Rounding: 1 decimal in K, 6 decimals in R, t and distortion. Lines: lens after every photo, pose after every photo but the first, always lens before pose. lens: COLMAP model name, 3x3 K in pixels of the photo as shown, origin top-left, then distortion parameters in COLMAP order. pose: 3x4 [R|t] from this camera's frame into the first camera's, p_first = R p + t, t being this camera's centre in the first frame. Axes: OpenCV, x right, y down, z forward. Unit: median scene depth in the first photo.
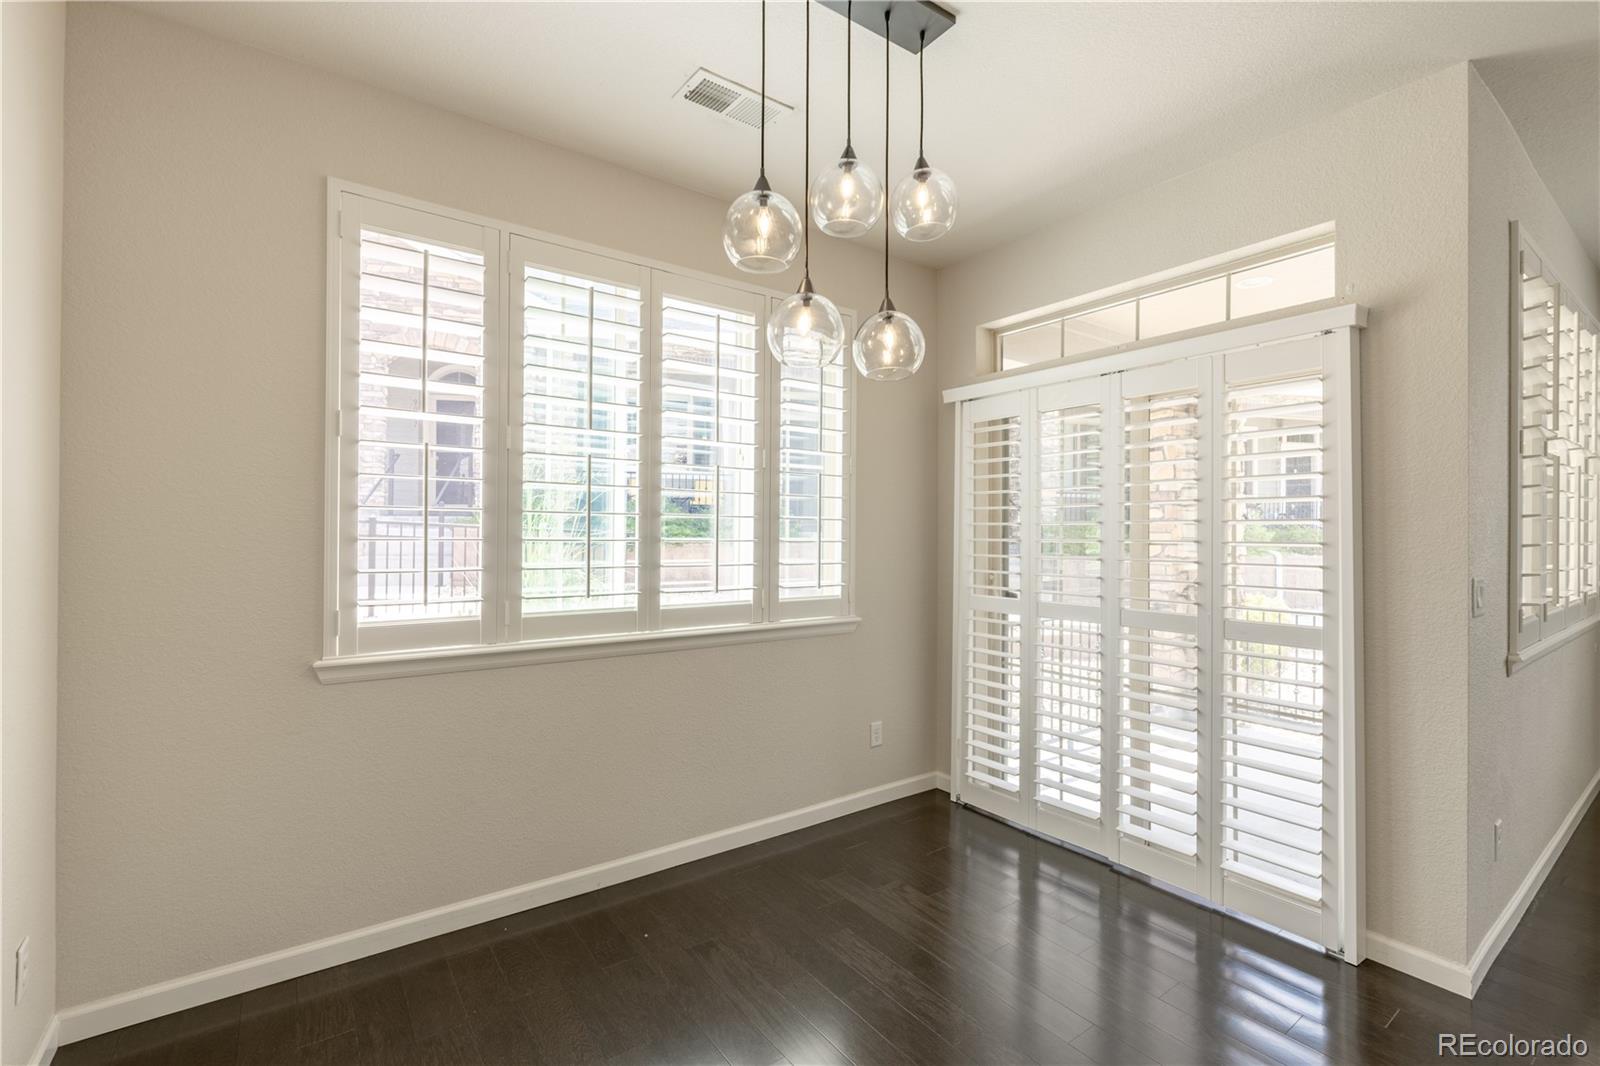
lens RADIAL K [[703.8, 0, 800.0], [0, 703.8, 533.0], [0, 0, 1]] dist [-0.000765, -0.000037]
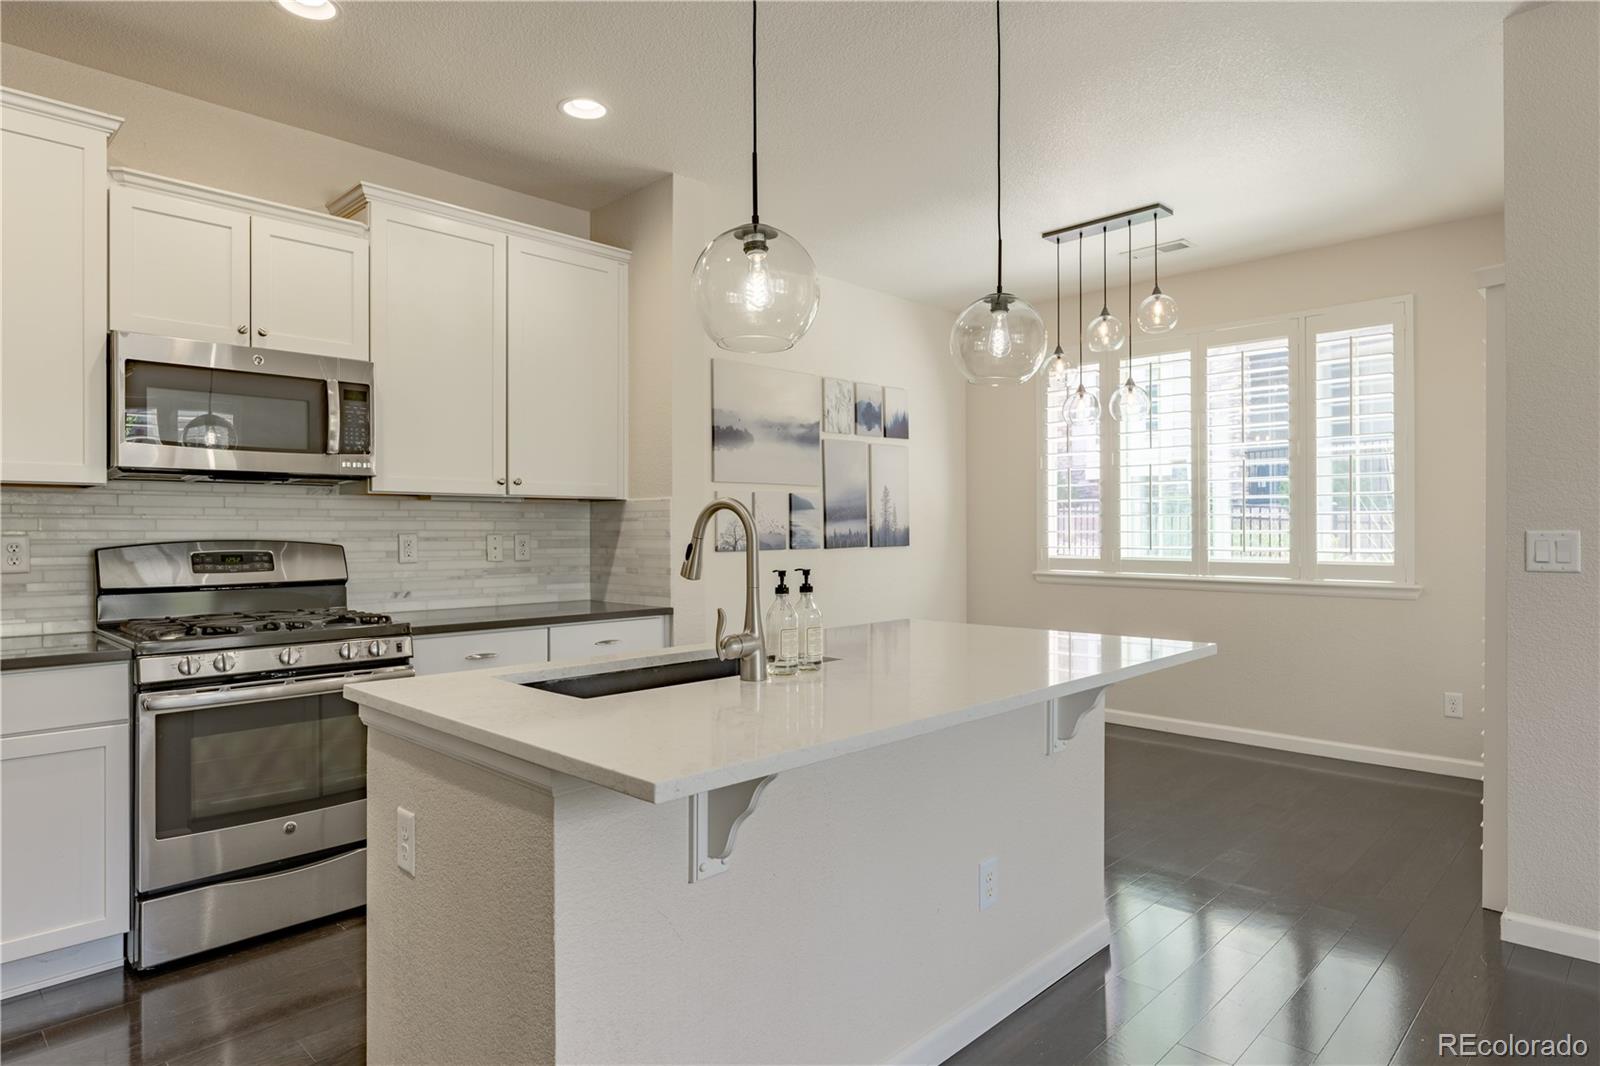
lens RADIAL K [[901.4, 0, 799.0], [0, 901.4, 529.2], [0, 0, 1]] dist [-0.002352, -0.001778]
pose [[0.170758, -0.007051, -0.985288, 1.537376], [0.008780, 0.999946, -0.005635, 0.044753], [0.985274, -0.007688, 0.170810, -0.170275]]
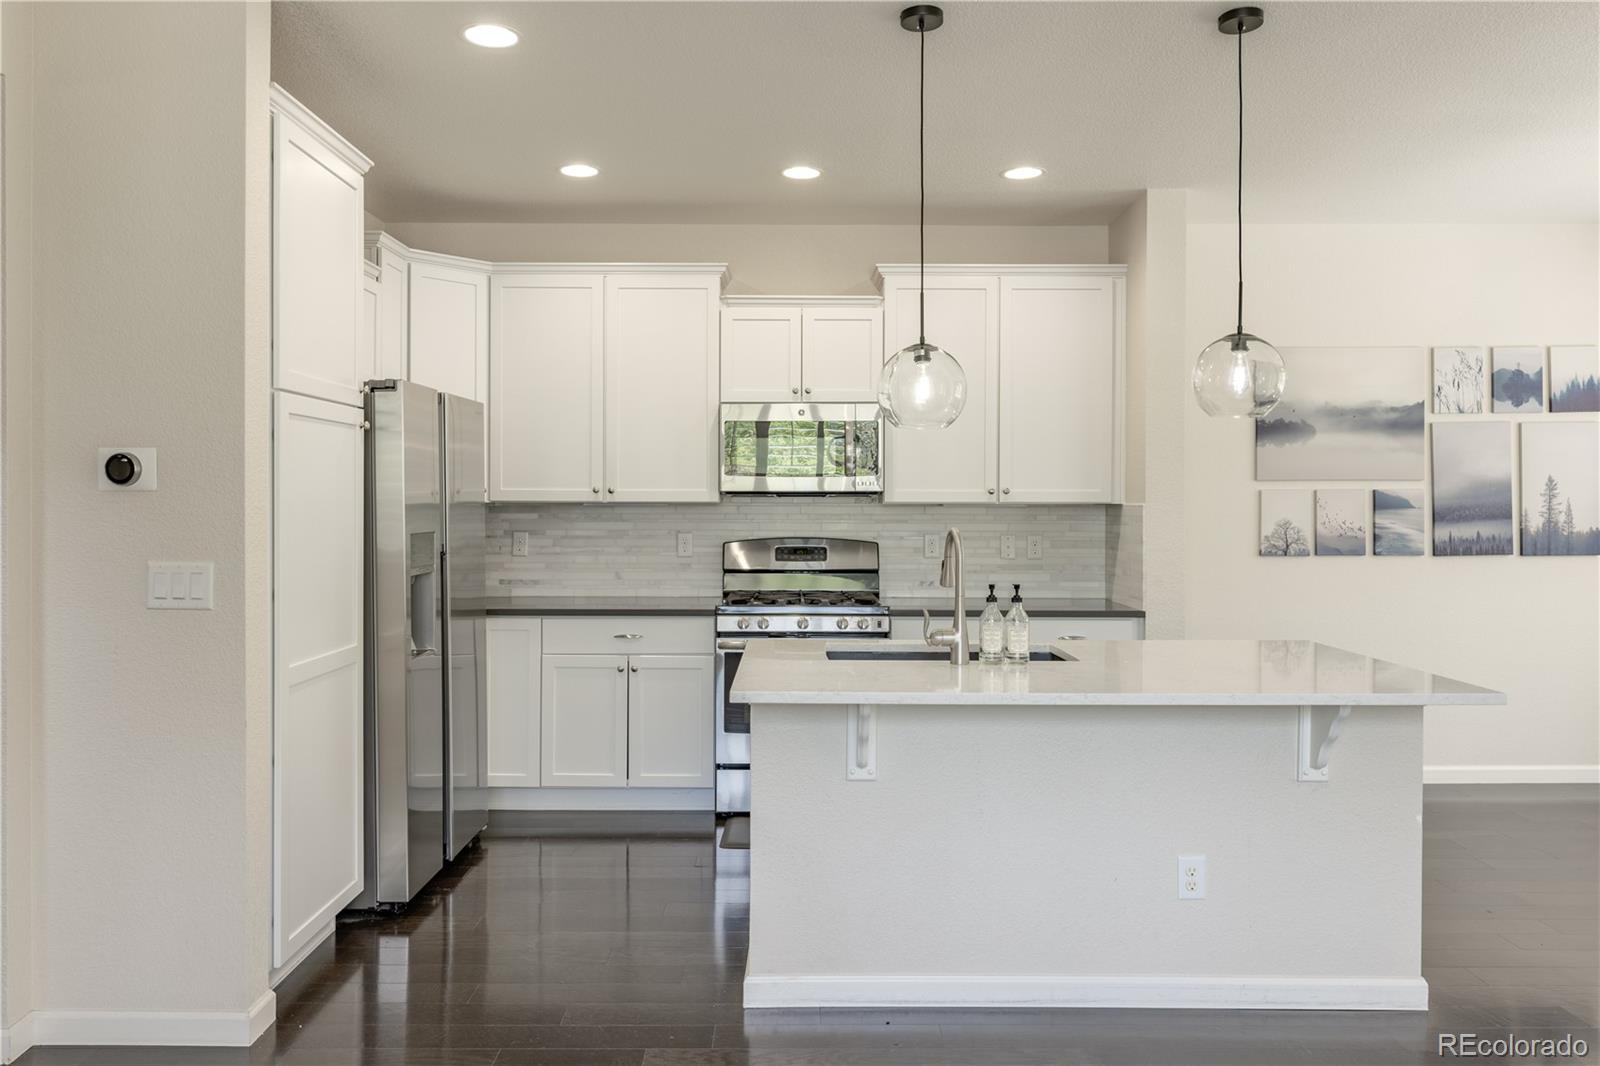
lens RADIAL K [[1115.9, 0, 804.9], [0, 1115.9, 503.9], [0, 0, 1]] dist [-0.000928, -0.000189]
pose [[-0.580736, -0.004710, -0.814079, 1.887589], [-0.002158, 0.999989, -0.004247, -0.005107], [0.814089, -0.000710, -0.580739, 0.458313]]
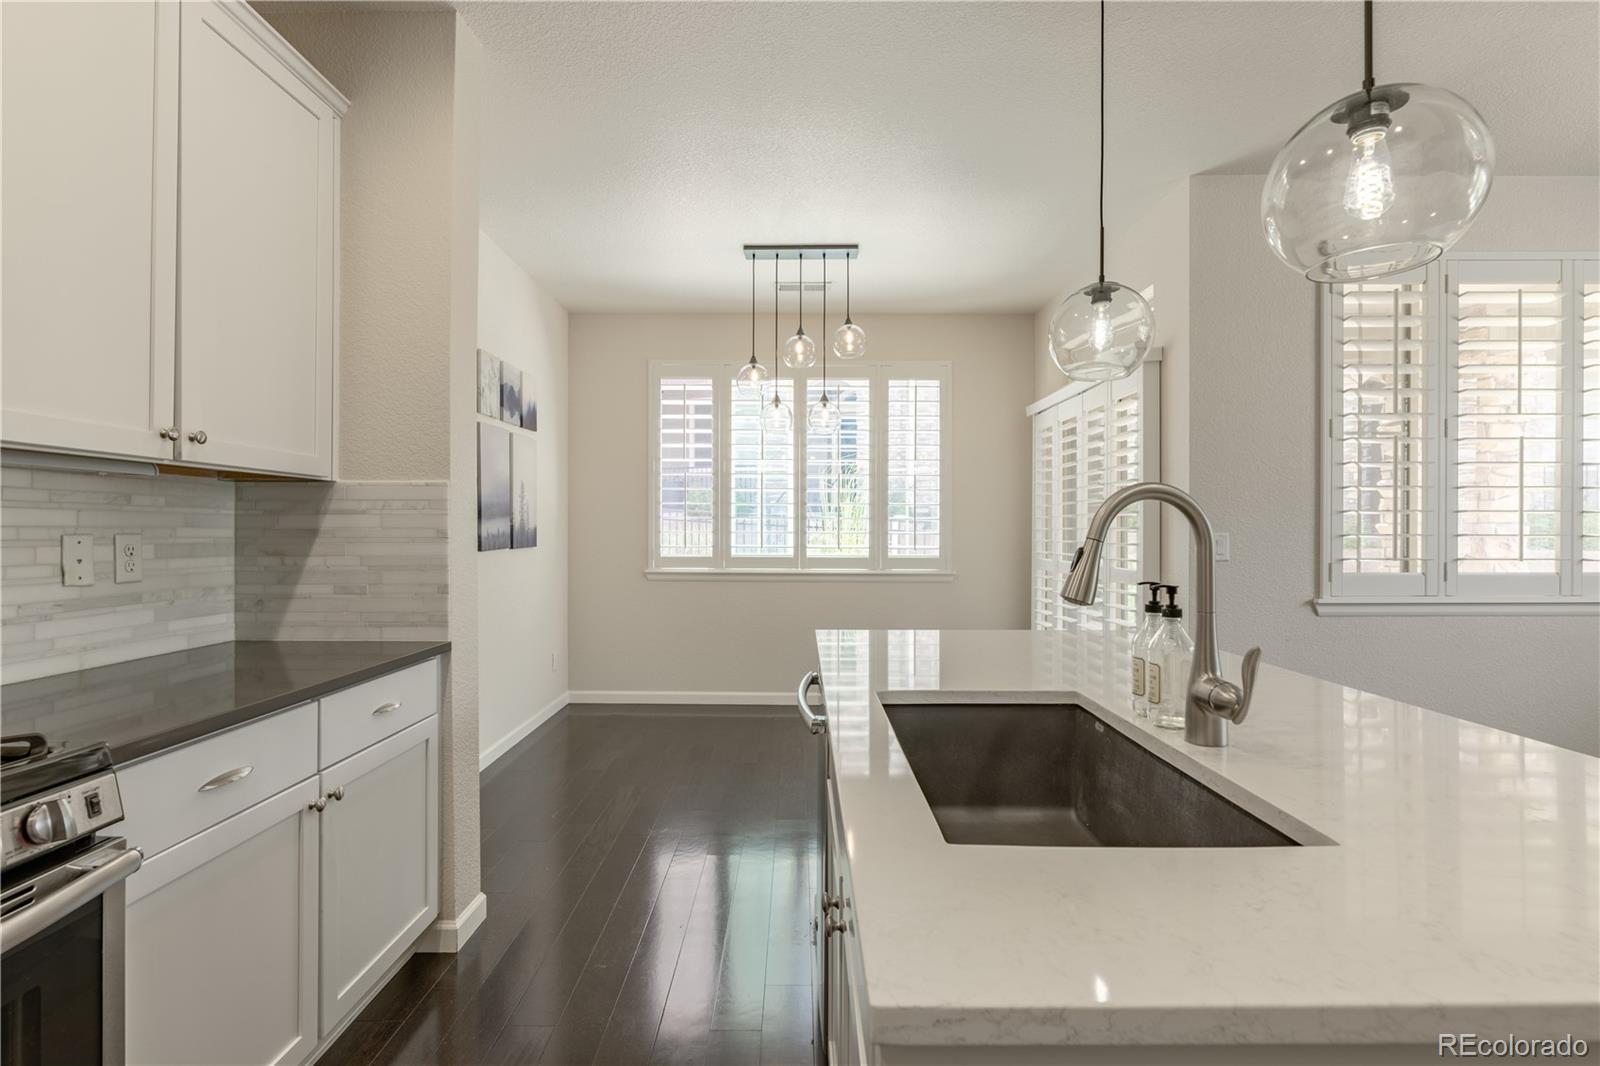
lens RADIAL K [[751.3, 0, 795.1], [0, 751.3, 531.5], [0, 0, 1]] dist [-0.000760, -0.000378]
pose [[0.806672, -0.002656, -0.590994, 0.905649], [0.004939, 0.999985, 0.002248, 0.039811], [0.590979, -0.004733, 0.806673, -0.548286]]
